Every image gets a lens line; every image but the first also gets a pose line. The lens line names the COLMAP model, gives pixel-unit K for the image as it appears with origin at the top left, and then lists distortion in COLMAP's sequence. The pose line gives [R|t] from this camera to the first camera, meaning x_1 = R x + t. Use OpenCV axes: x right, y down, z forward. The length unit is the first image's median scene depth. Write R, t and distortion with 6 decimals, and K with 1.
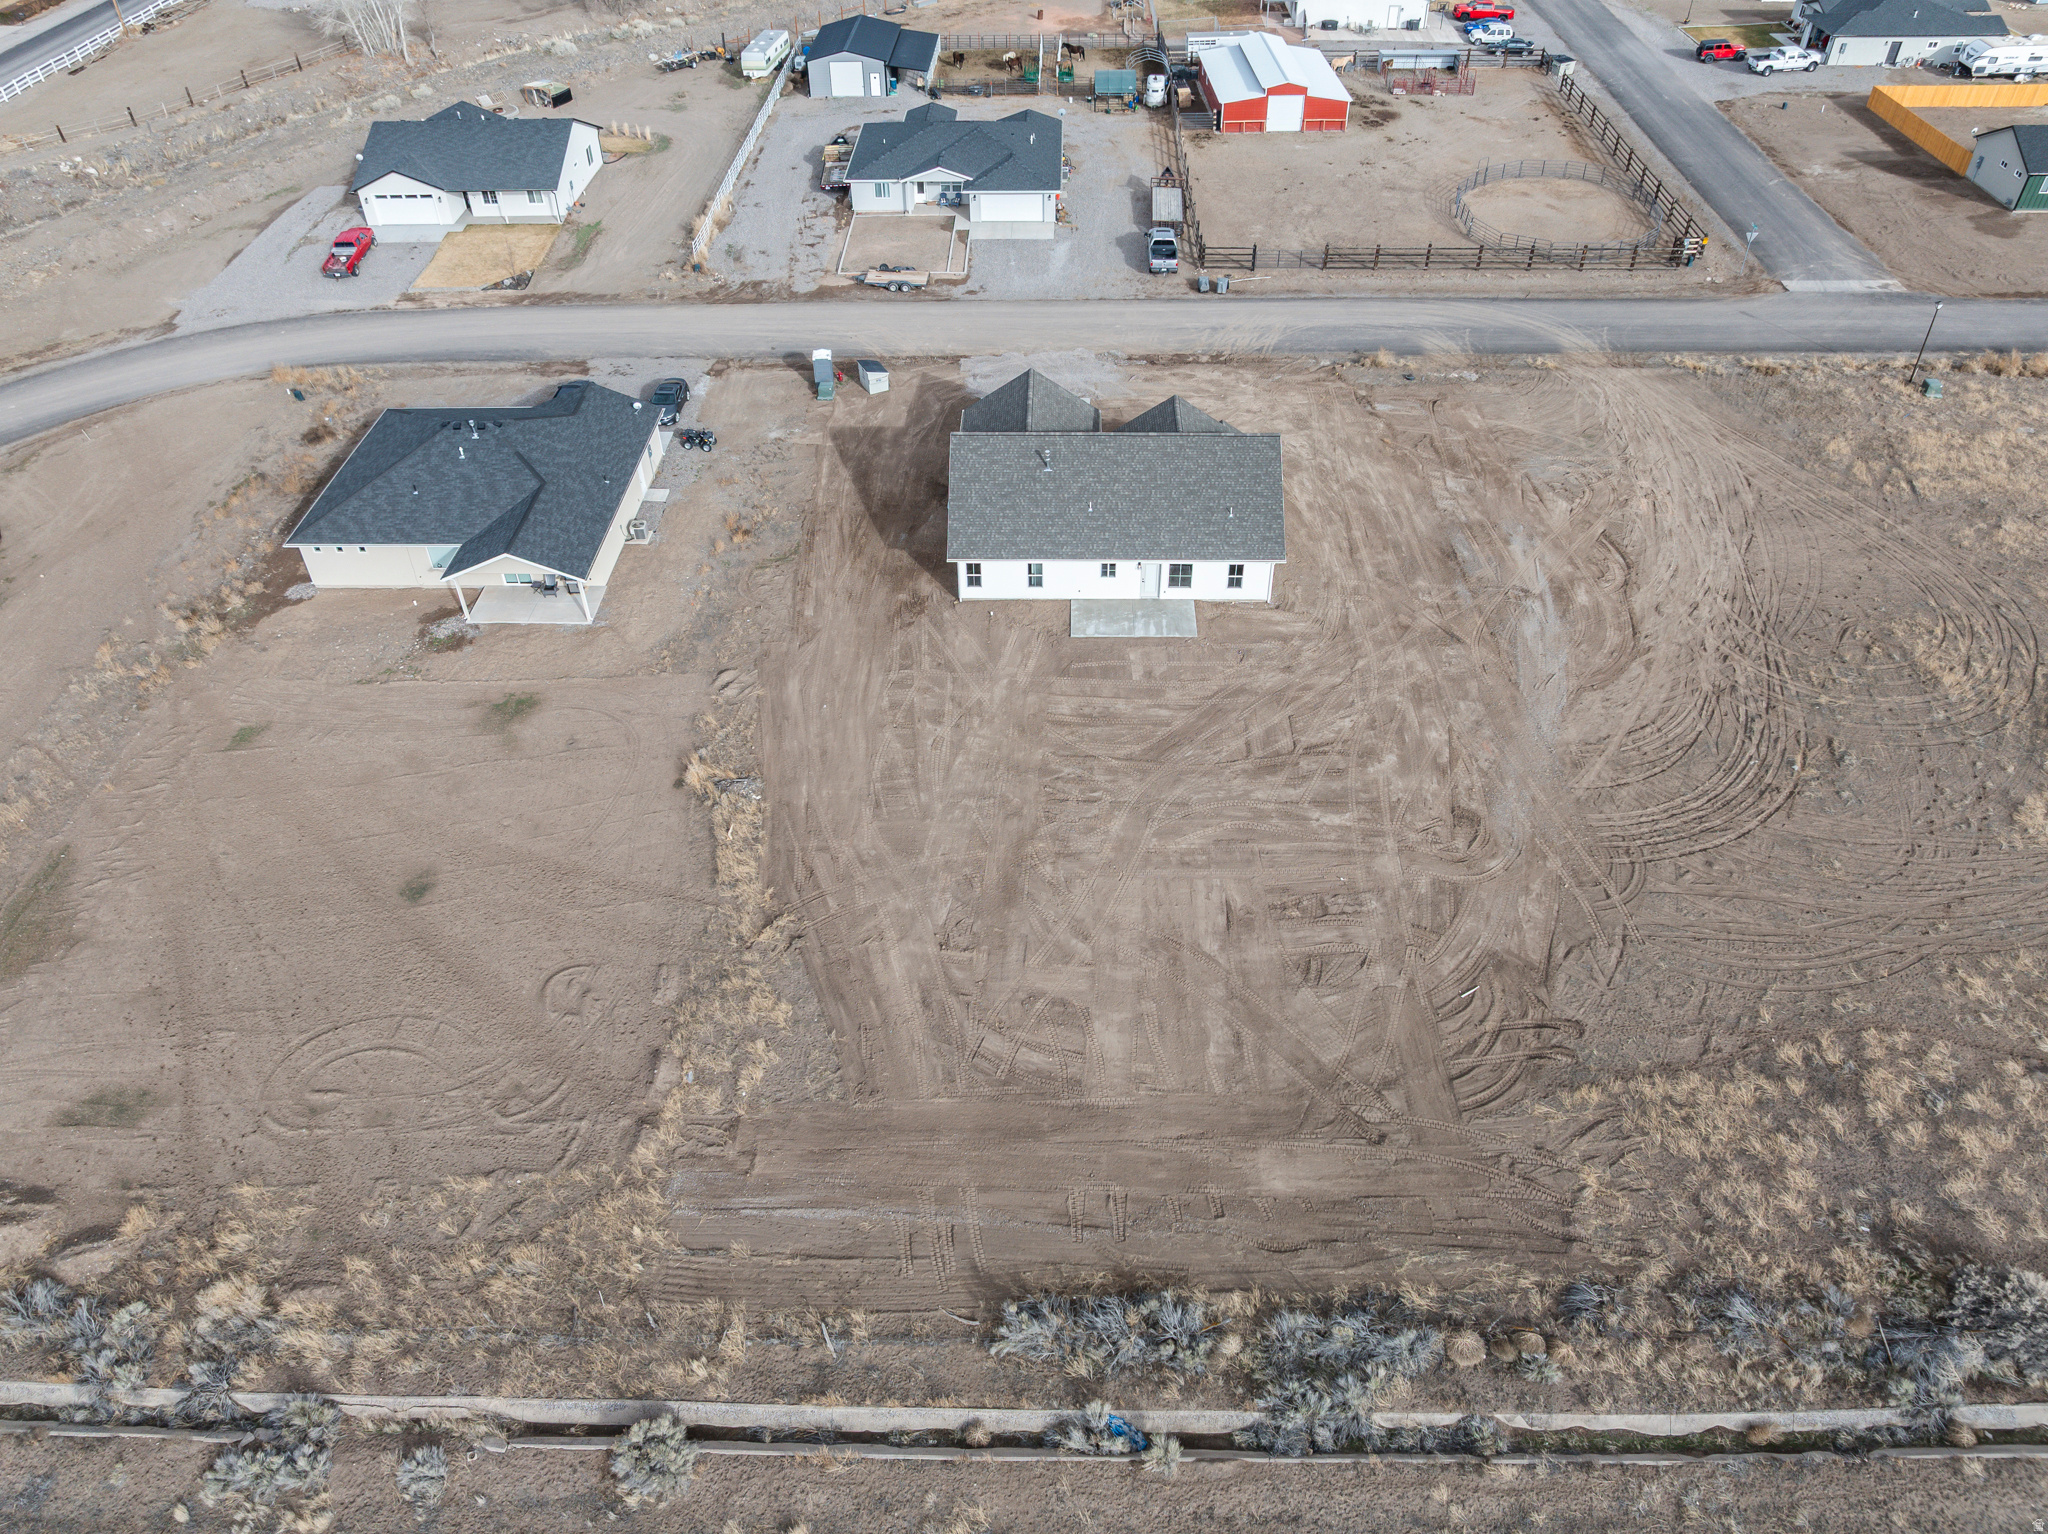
lens RADIAL K [[1467.4, 0, 1033.4], [0, 1467.4, 726.1], [0, 0, 1]] dist [-0.041719, 0.006548]
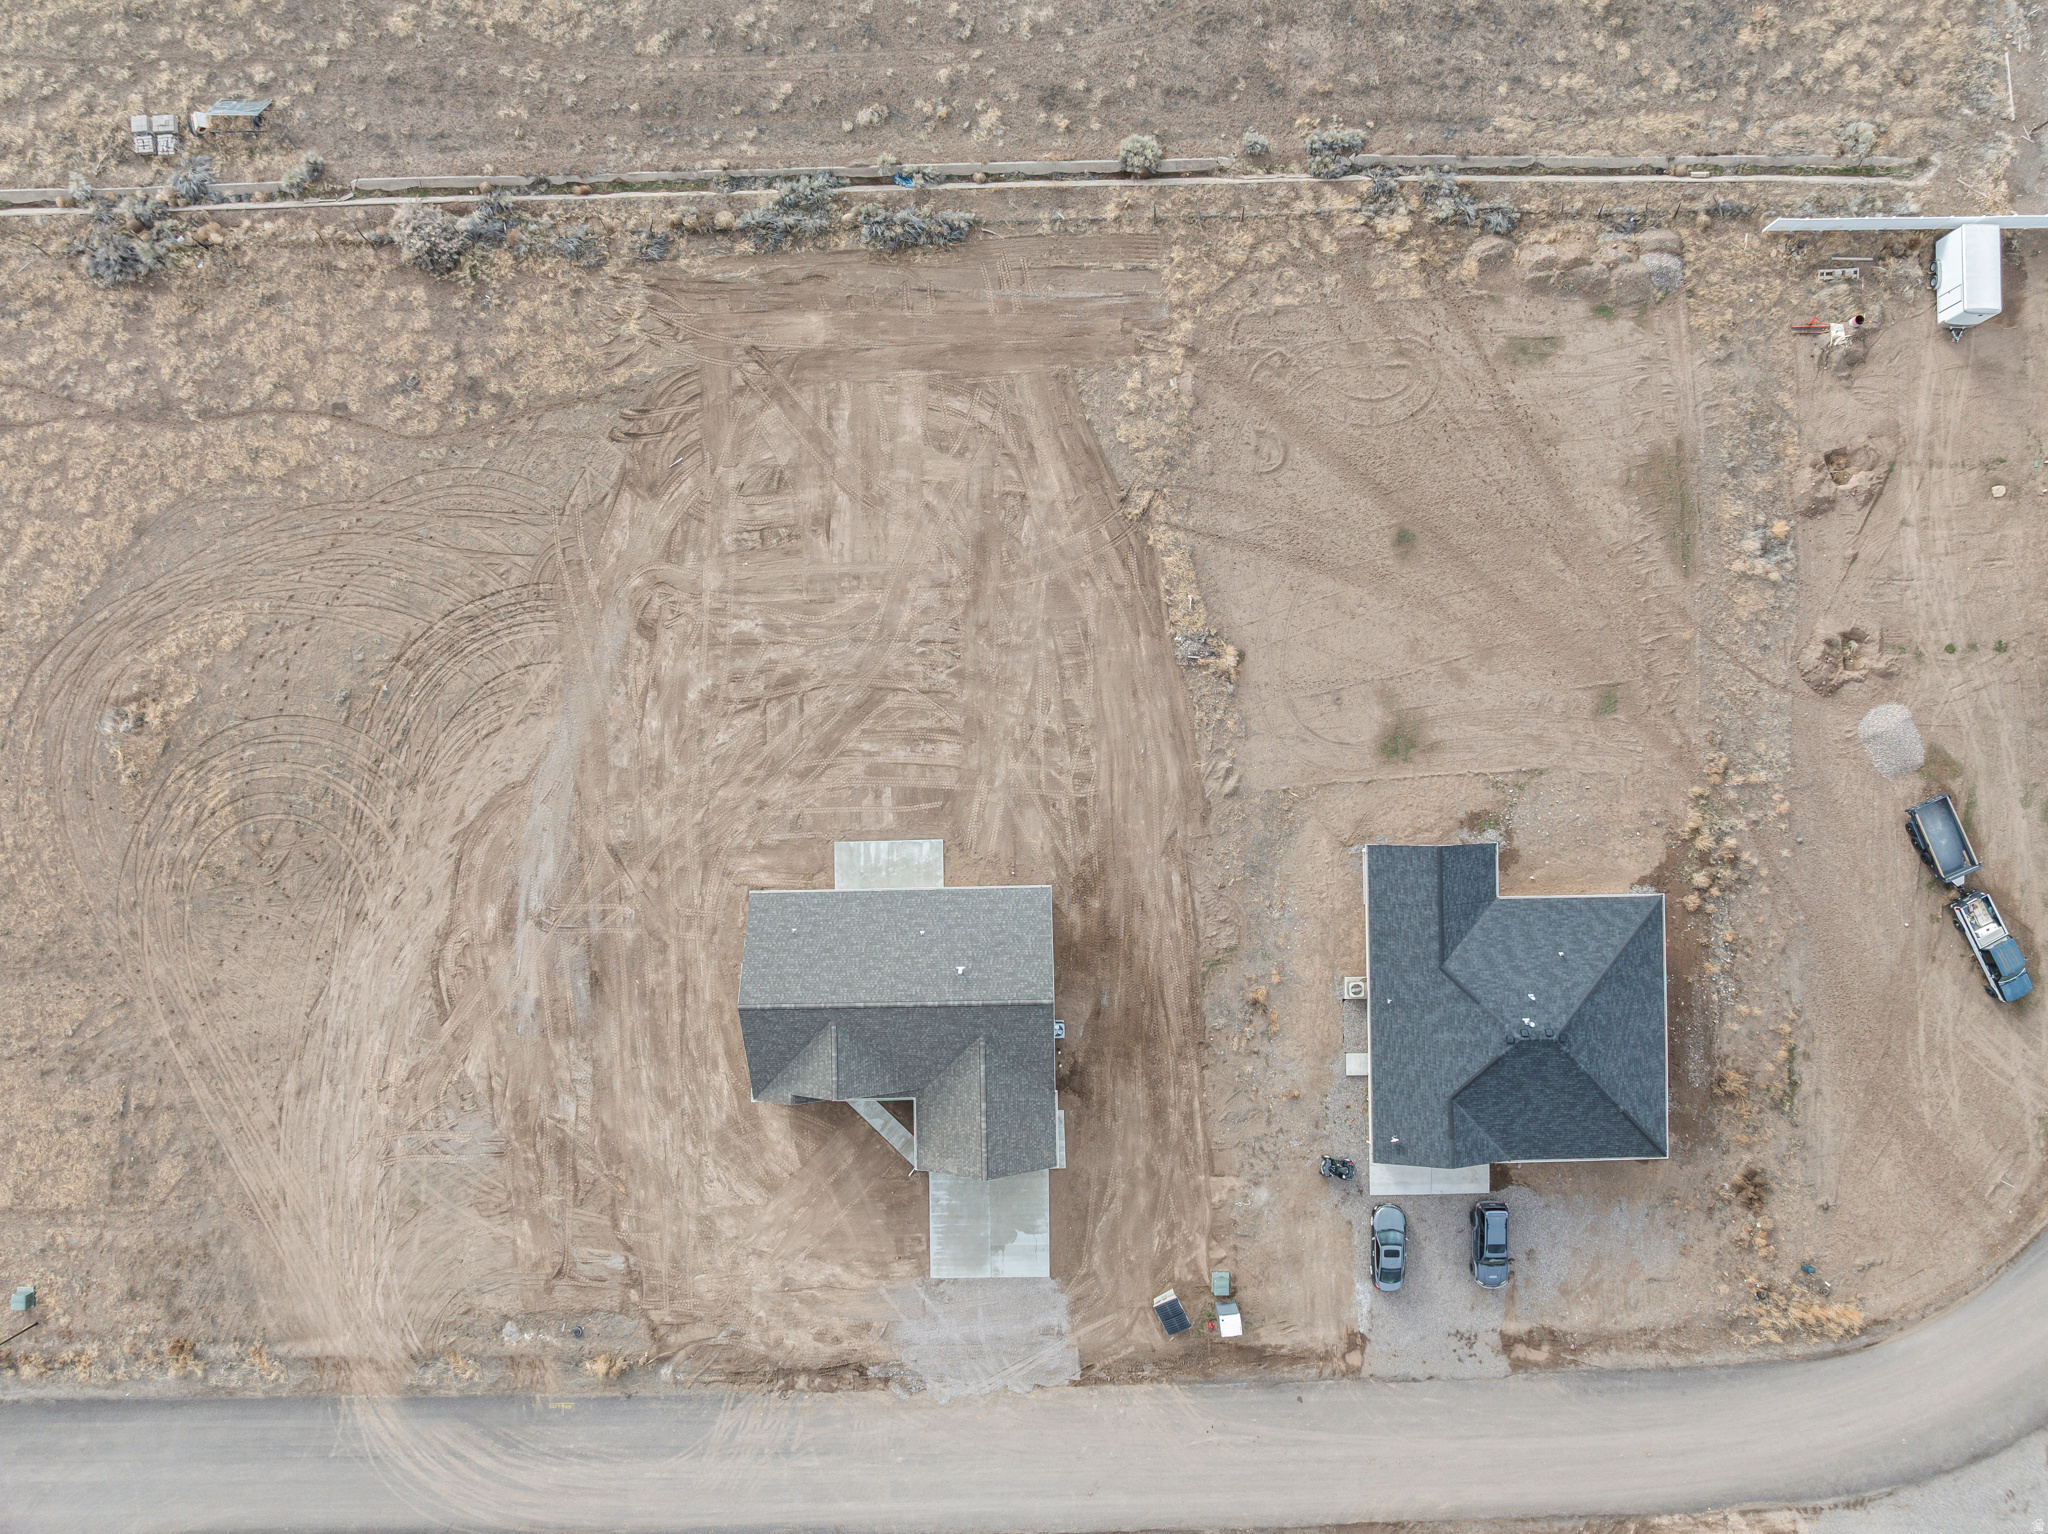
lens RADIAL K [[1440.5, 0, 1034.4], [0, 1440.5, 753.2], [0, 0, 1]] dist [-0.031974, -0.010187]
pose [[-0.999177, 0.038784, 0.011850, -0.061151], [-0.015289, -0.630912, 0.775703, -0.876515], [0.037561, 0.774884, 0.630986, 0.221807]]
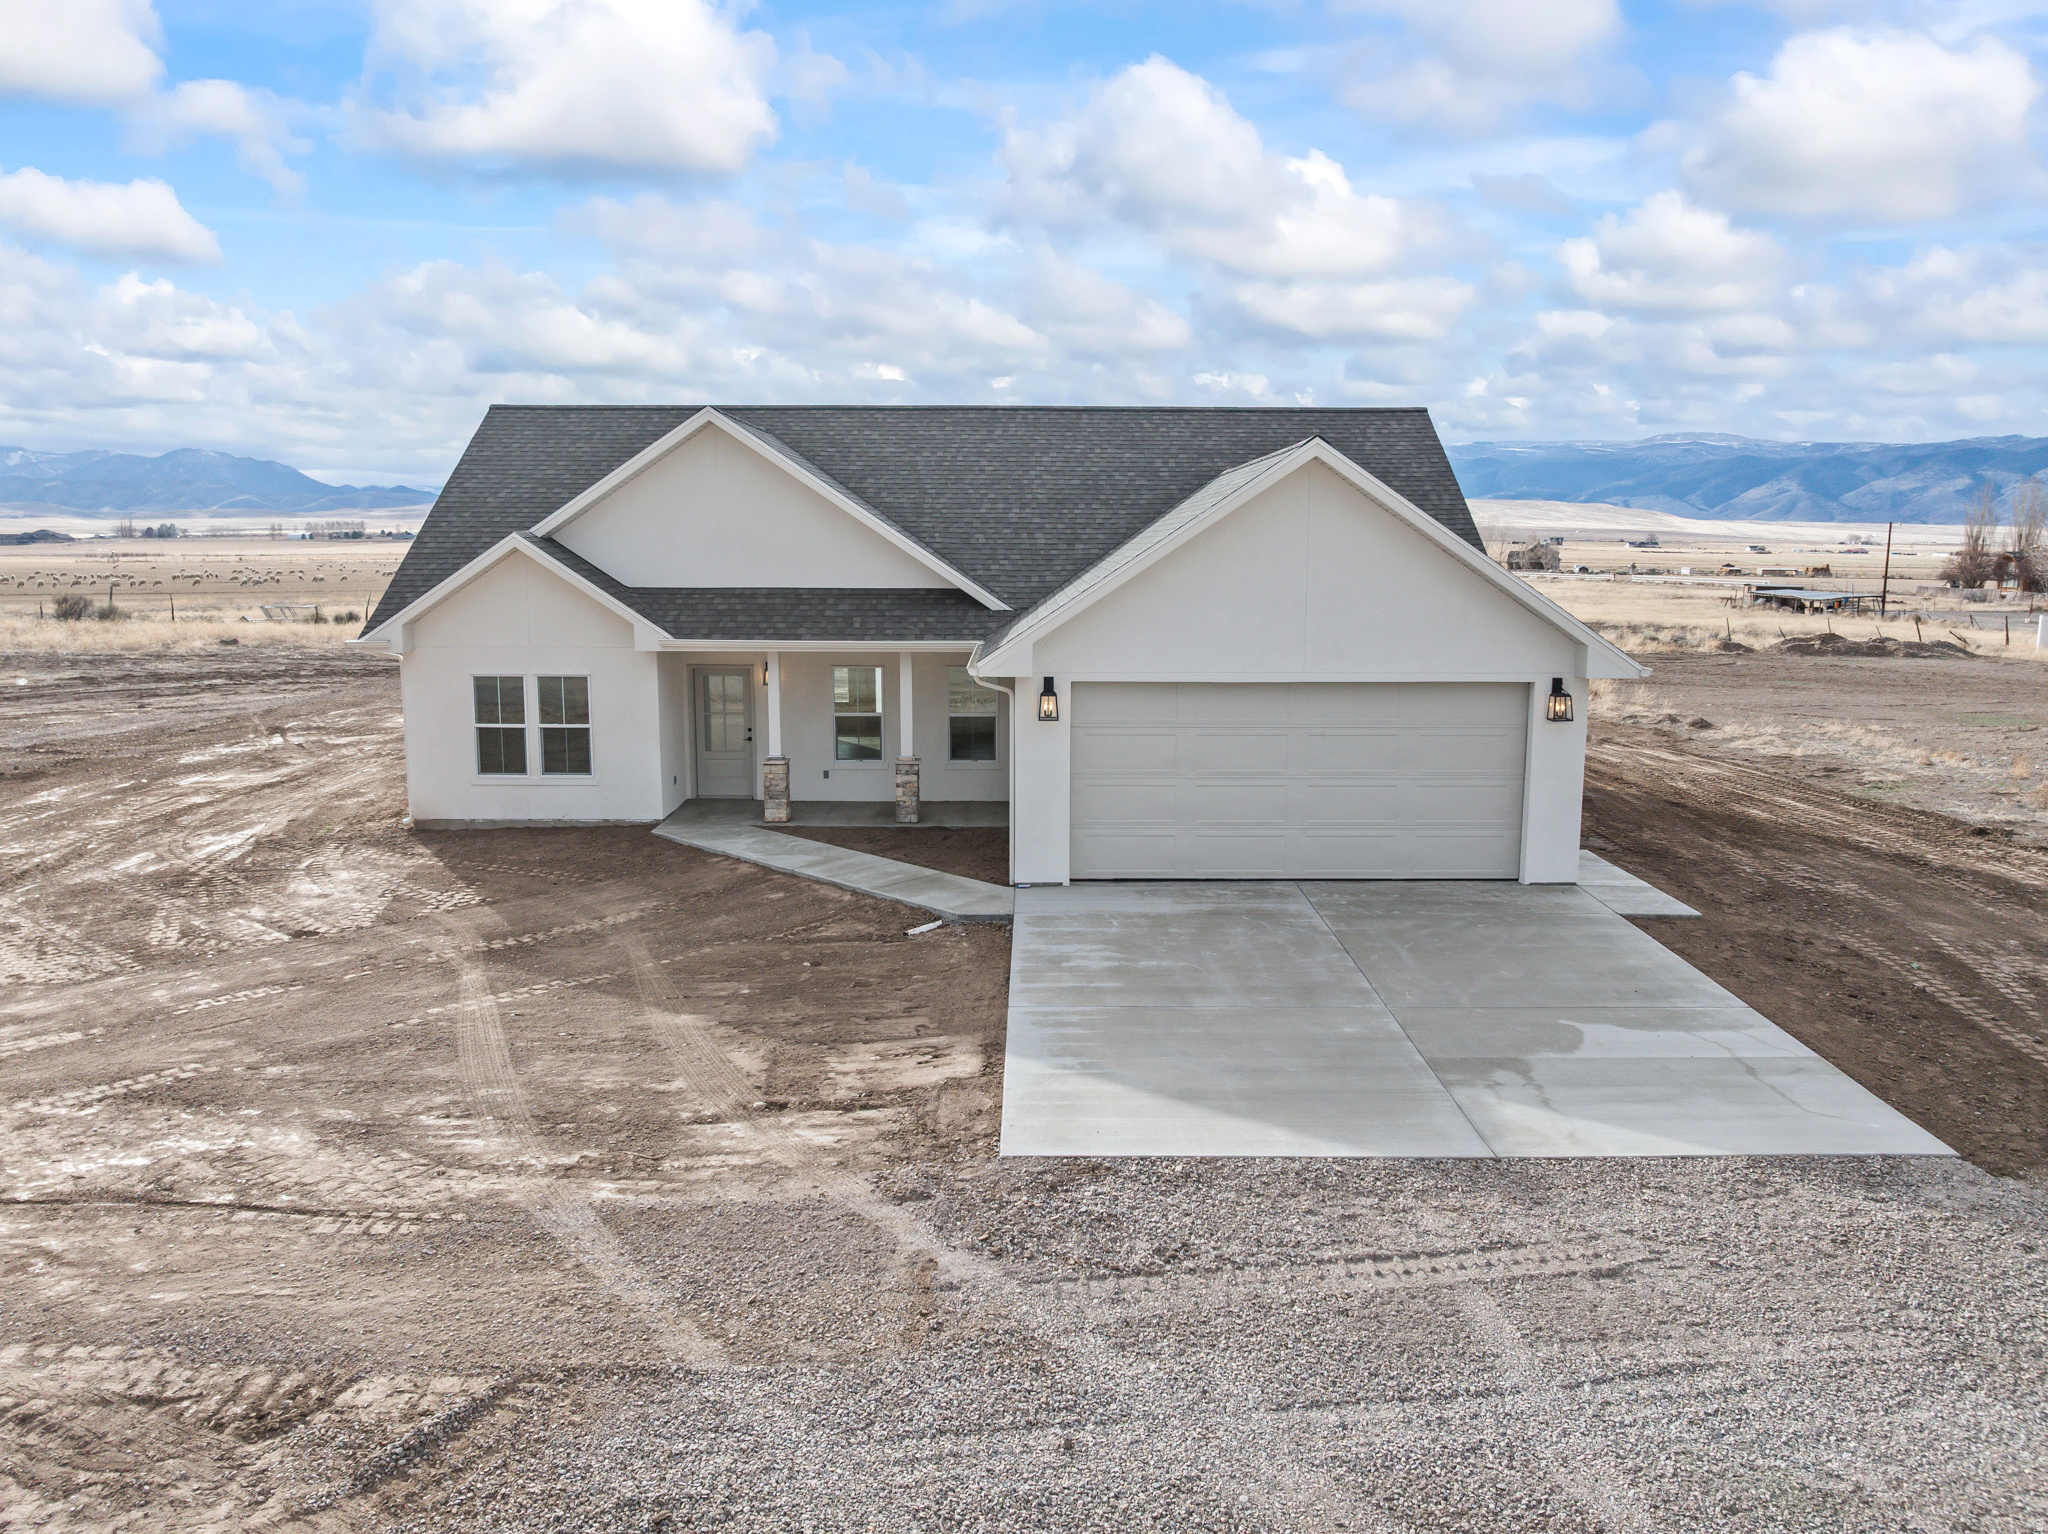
lens RADIAL K [[1442.2, 0, 1034.0], [0, 1442.2, 759.5], [0, 0, 1]] dist [-0.044724, 0.006609]
pose [[-0.999644, 0.009298, -0.025025, 0.047073], [-0.012602, 0.662032, 0.749369, -0.400495], [0.023535, 0.749418, -0.661679, 1.287998]]
